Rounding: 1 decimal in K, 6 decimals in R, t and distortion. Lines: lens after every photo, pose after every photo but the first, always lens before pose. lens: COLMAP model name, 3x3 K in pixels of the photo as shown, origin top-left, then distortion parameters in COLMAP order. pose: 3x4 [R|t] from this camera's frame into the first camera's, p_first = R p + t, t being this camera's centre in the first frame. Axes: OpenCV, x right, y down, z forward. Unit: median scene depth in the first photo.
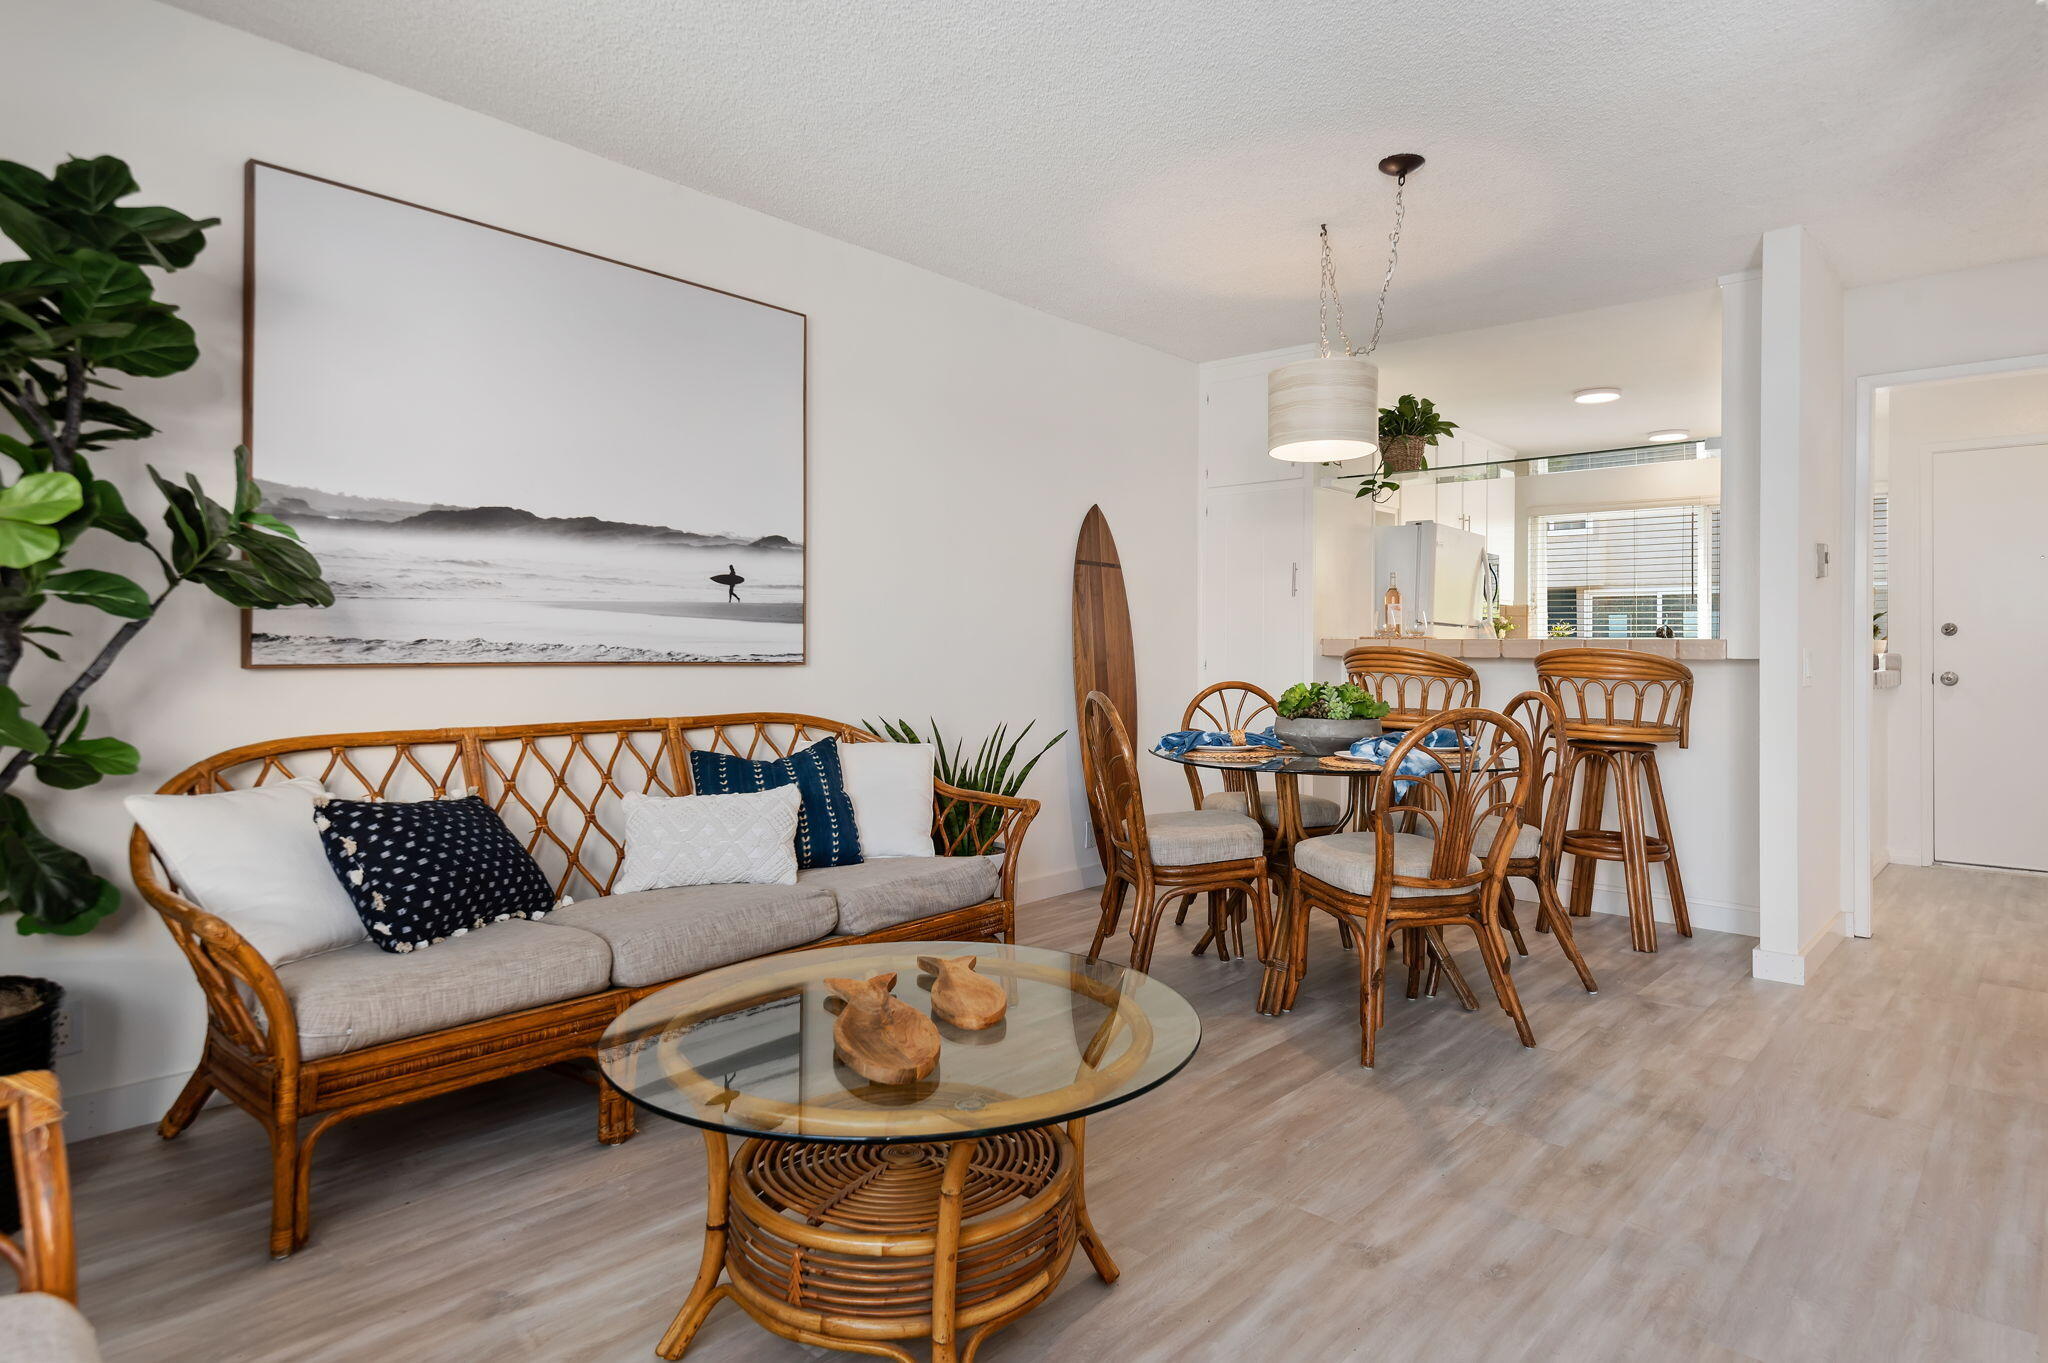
lens RADIAL K [[1169.6, 0, 1019.5], [0, 1169.6, 668.6], [0, 0, 1]] dist [0.034010, -0.004949]
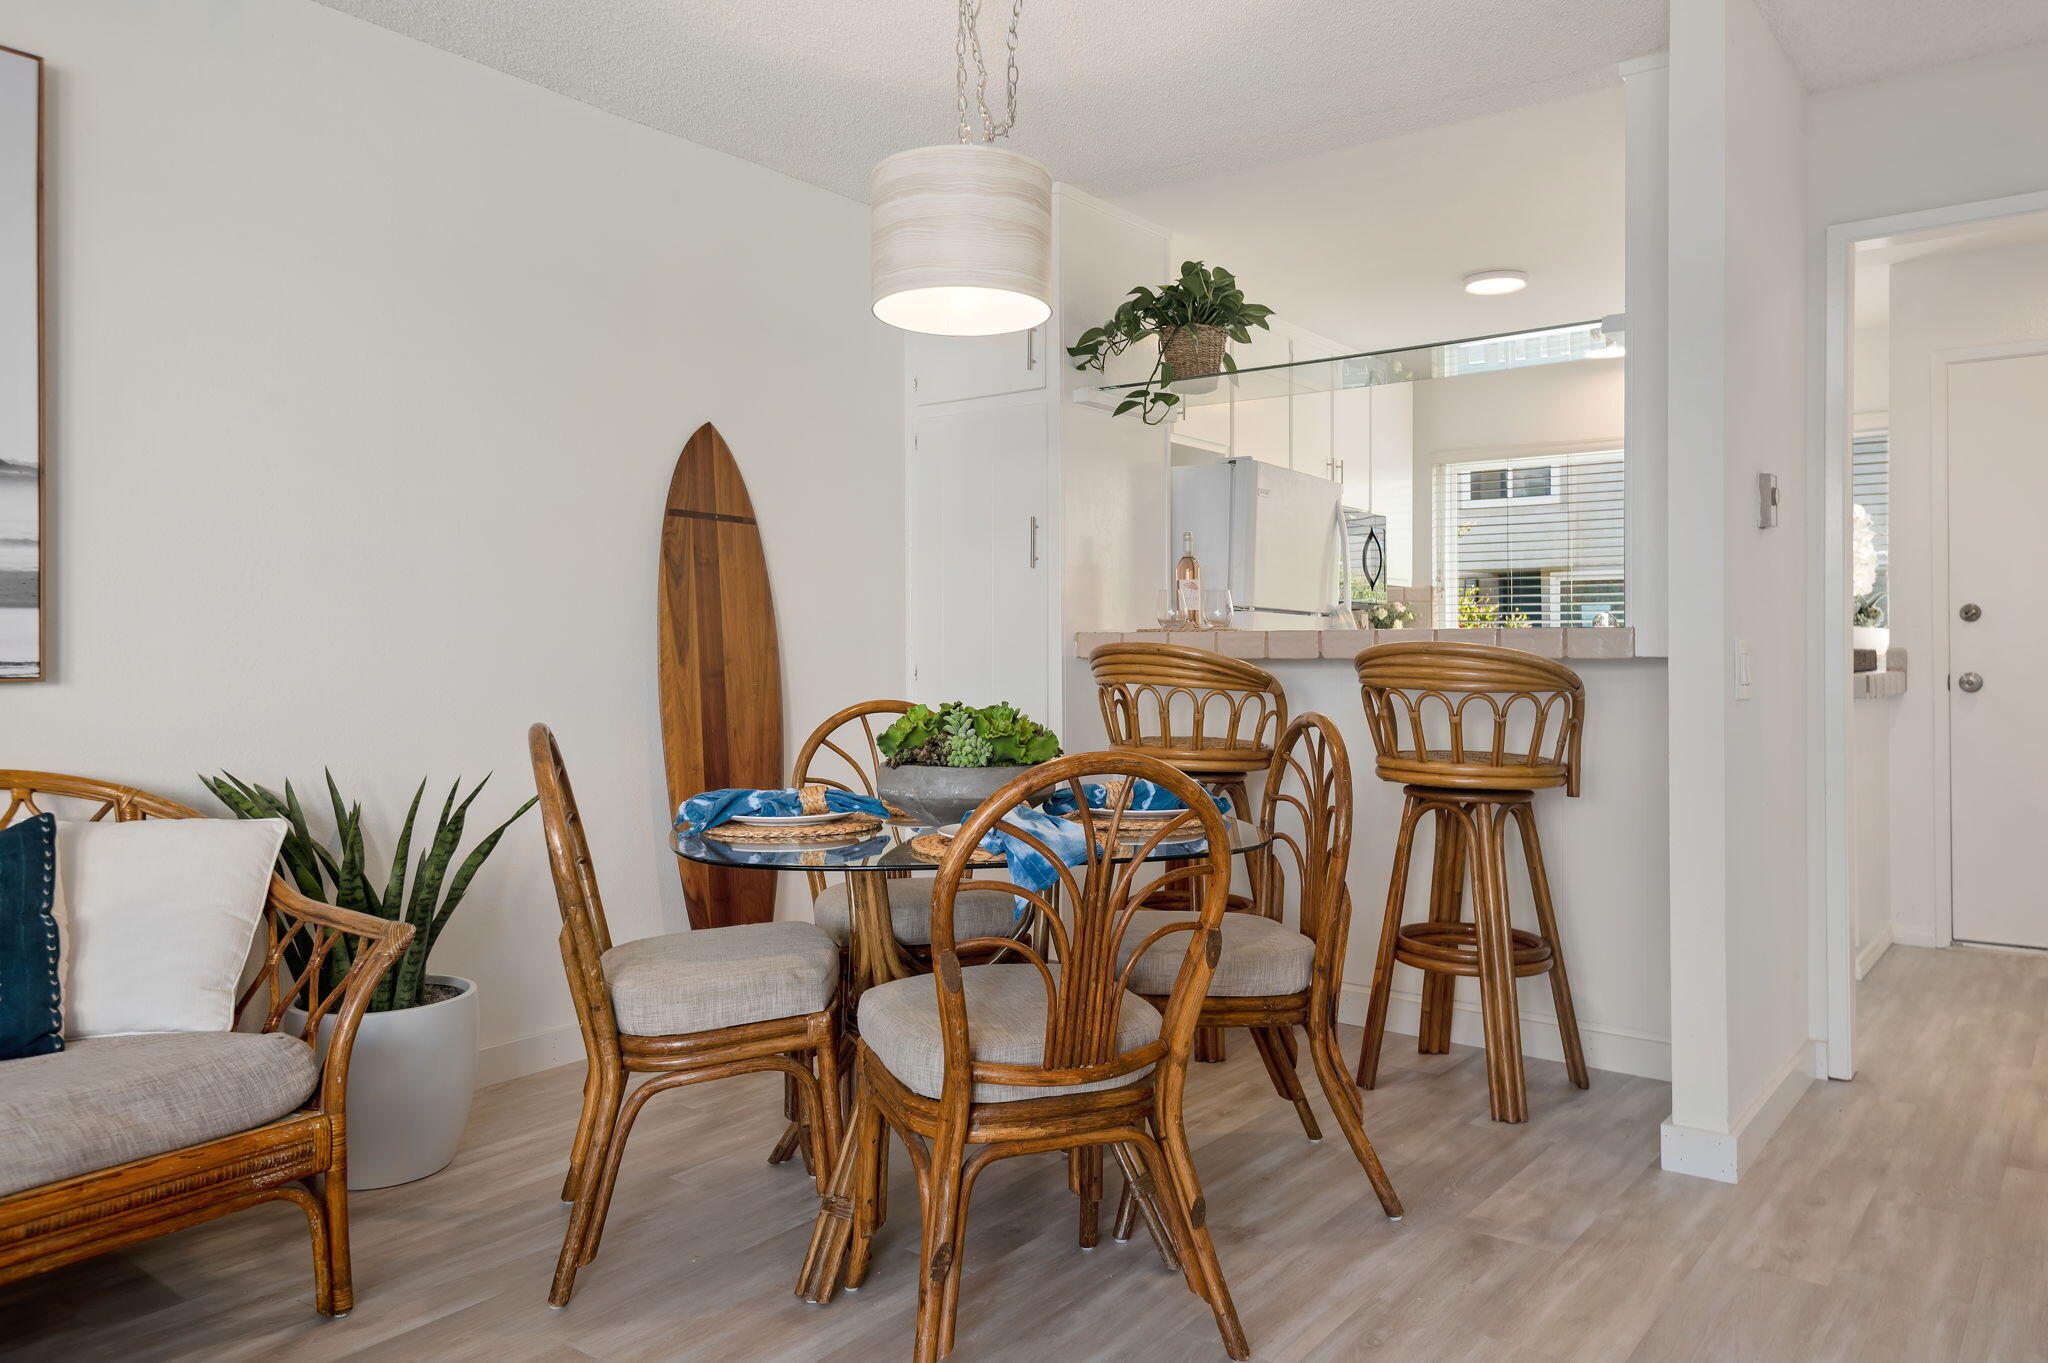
lens RADIAL K [[1456.1, 0, 1022.4], [0, 1456.1, 682.9], [0, 0, 1]] dist [0.045823, -0.000154]
pose [[0.996446, -0.010442, 0.083579, 0.201875], [0.010119, 0.999940, 0.004293, -0.000914], [-0.083619, -0.003432, 0.996492, 0.234553]]
